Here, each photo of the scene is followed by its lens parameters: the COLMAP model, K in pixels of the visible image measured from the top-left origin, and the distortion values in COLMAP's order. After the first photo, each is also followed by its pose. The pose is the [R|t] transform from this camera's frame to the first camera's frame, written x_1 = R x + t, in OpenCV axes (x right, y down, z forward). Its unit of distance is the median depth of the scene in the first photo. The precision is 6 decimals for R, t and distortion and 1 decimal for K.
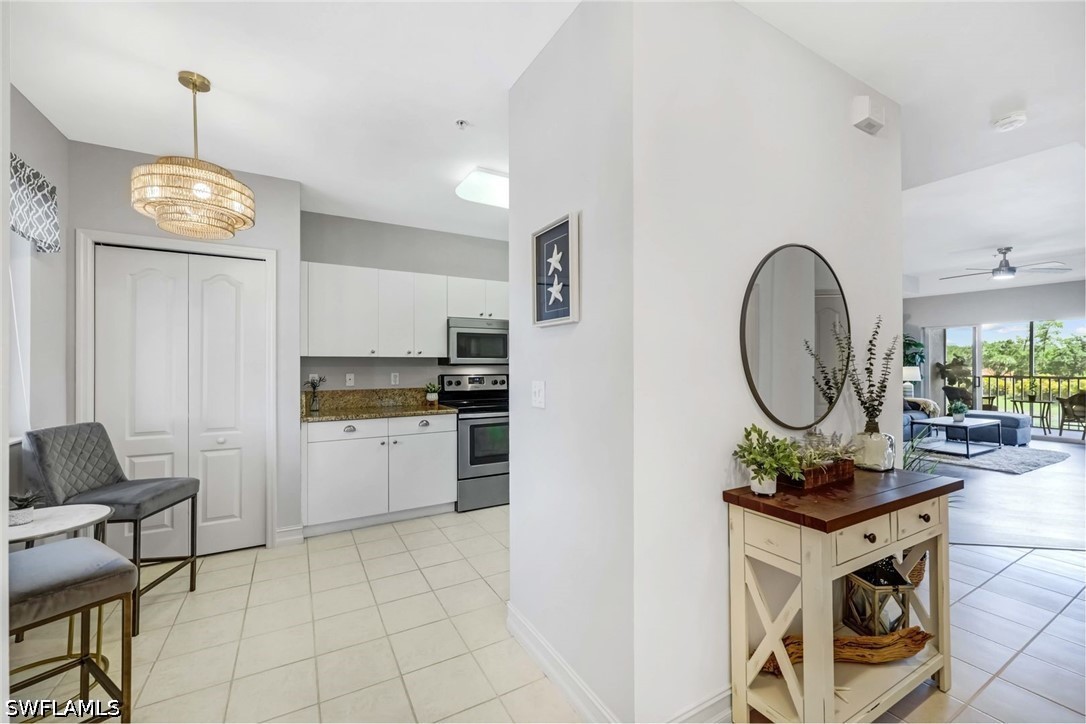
lens RADIAL K [[437.0, 0, 532.6], [0, 437.0, 361.0], [0, 0, 1]] dist [-0.000667, 0.000388]
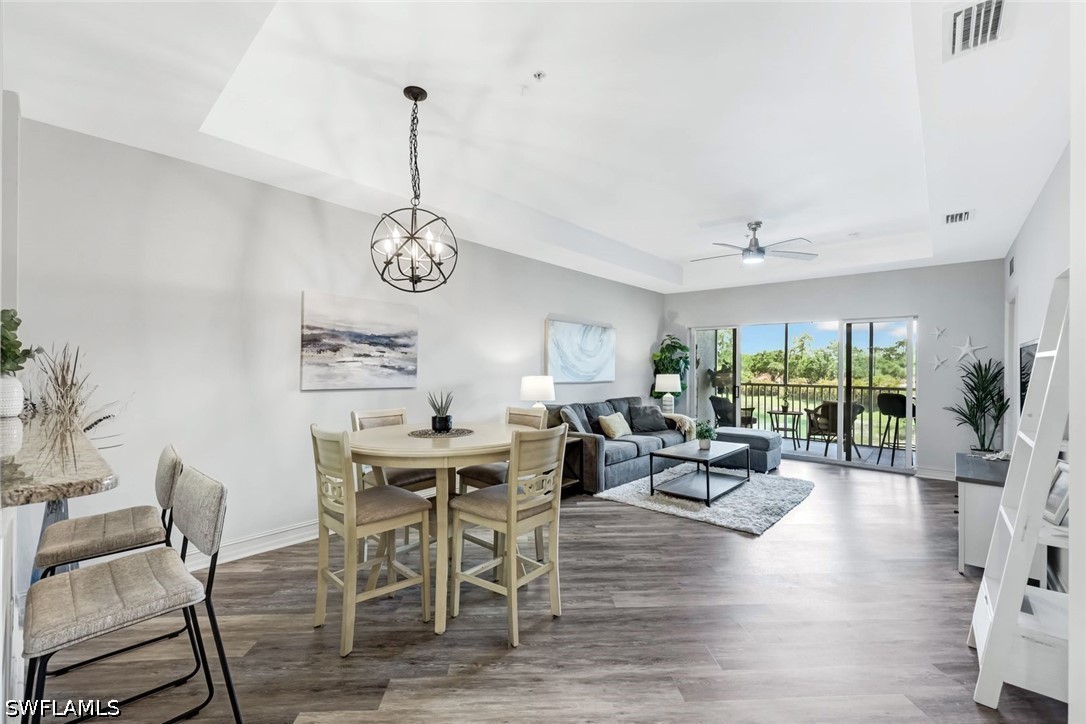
lens RADIAL K [[437.0, 0, 554.2], [0, 437.0, 366.1], [0, 0, 1]] dist [-0.000667, 0.000388]
pose [[0.940744, 0.006269, 0.339059, 0.387071], [-0.007219, 0.999973, 0.001540, -0.002157], [-0.339040, -0.003896, 0.940764, 0.311532]]
